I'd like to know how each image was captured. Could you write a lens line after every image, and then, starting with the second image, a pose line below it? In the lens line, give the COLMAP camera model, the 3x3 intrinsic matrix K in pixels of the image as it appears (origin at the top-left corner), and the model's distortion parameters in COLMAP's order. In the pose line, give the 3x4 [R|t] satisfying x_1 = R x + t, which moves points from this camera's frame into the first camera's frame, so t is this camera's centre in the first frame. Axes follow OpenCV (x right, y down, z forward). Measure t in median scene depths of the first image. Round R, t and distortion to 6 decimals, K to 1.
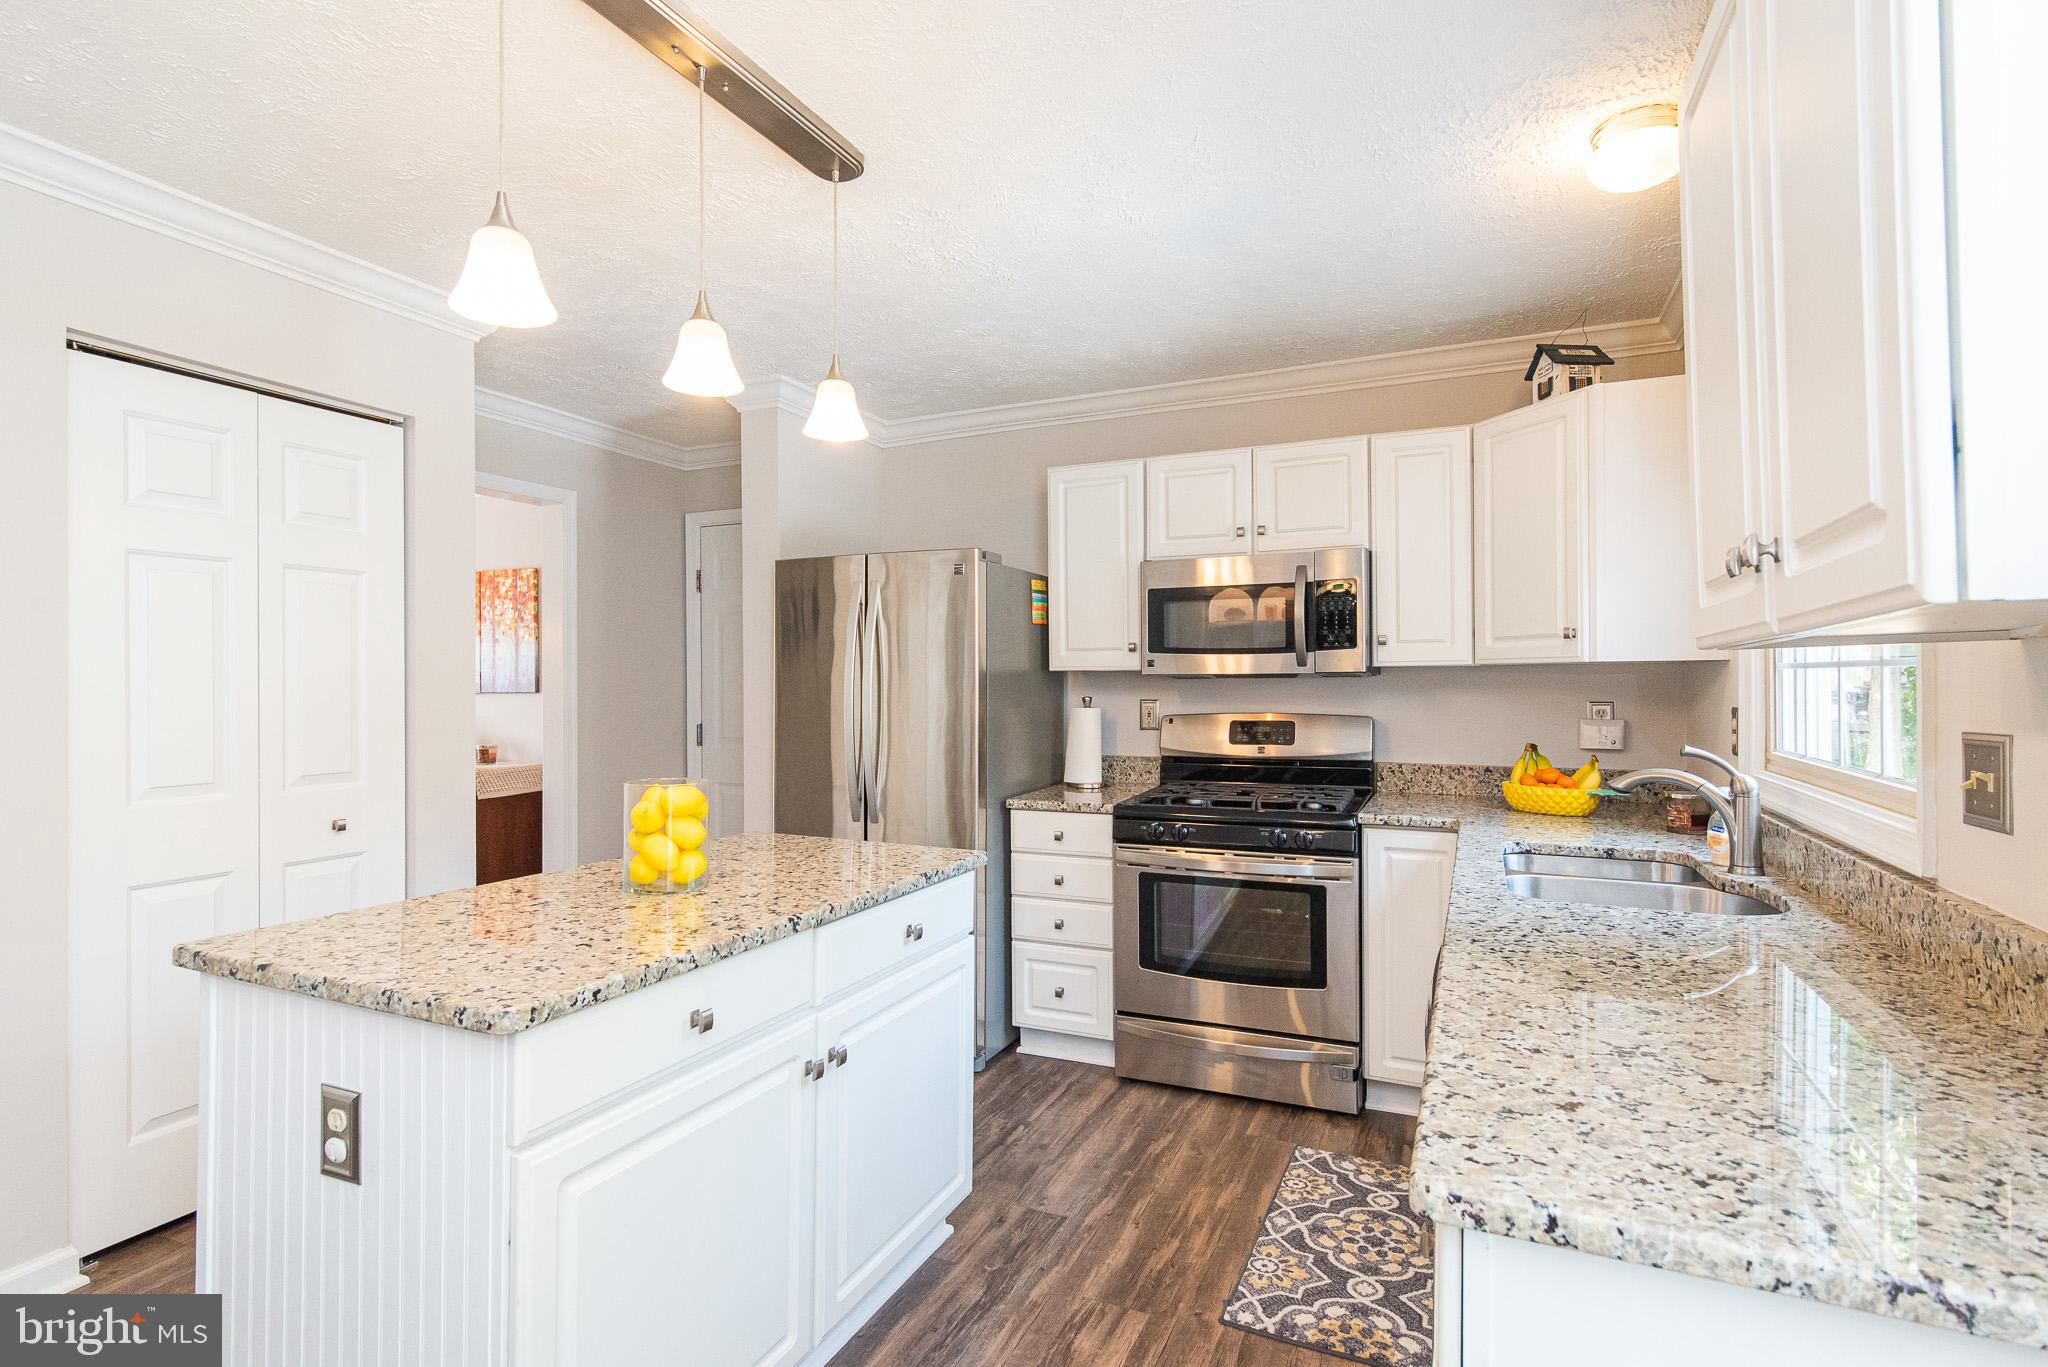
lens RADIAL K [[995.9, 0, 972.7], [0, 995.9, 681.9], [0, 0, 1]] dist [0.003067, 0.000357]
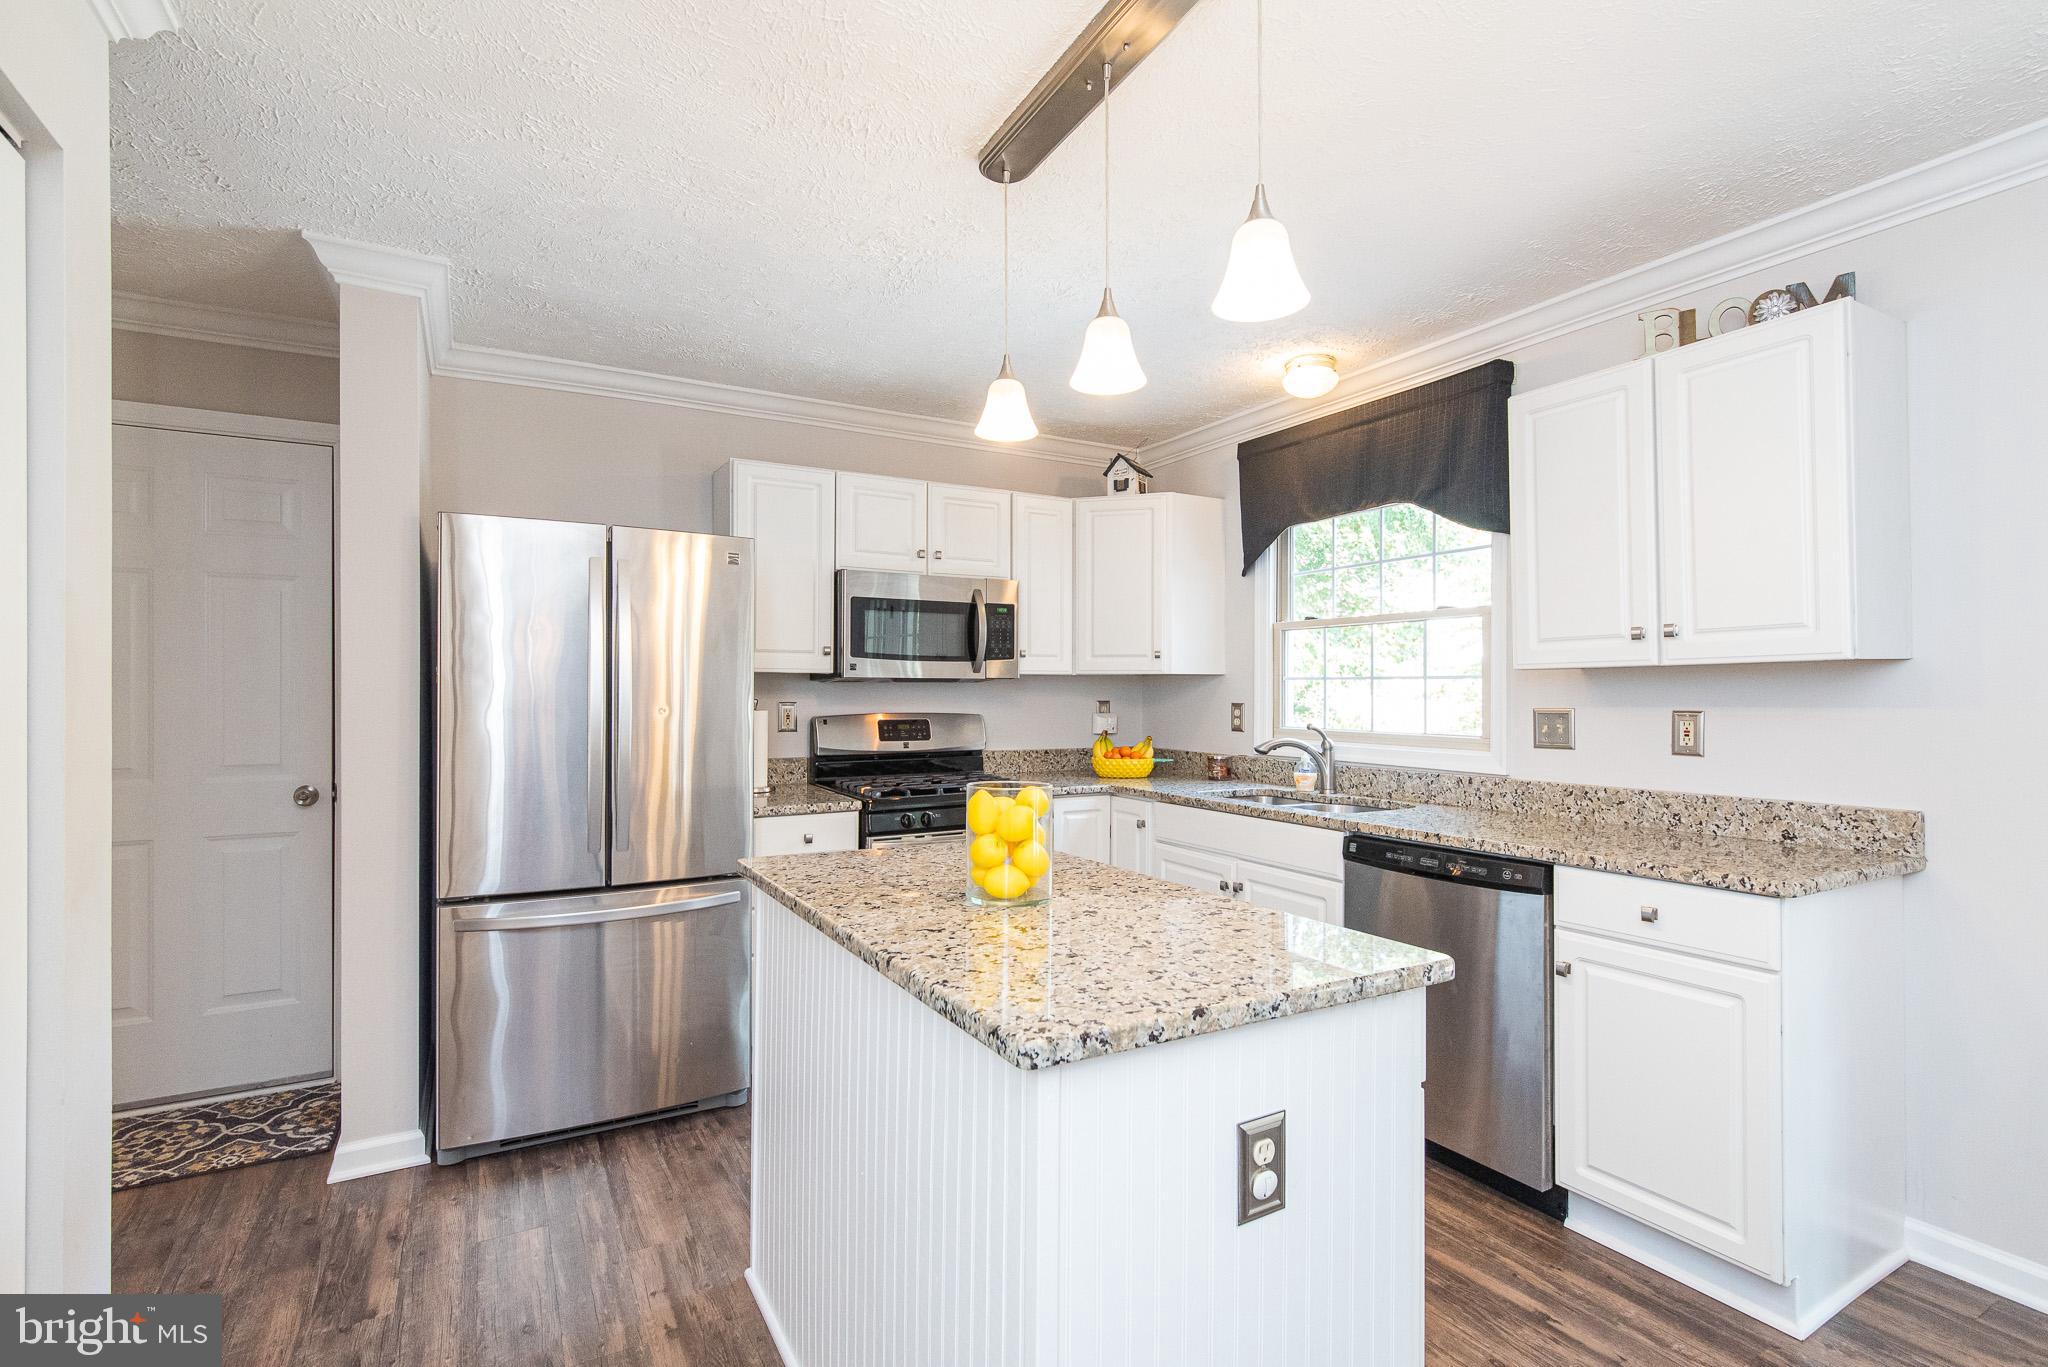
lens RADIAL K [[995.9, 0, 1019.6], [0, 995.9, 680.1], [0, 0, 1]] dist [0.003067, 0.000357]
pose [[0.560895, 0.013030, 0.827784, -0.622412], [-0.006163, 0.999914, -0.011563, 0.006710], [-0.827864, 0.001384, 0.560927, 0.272605]]
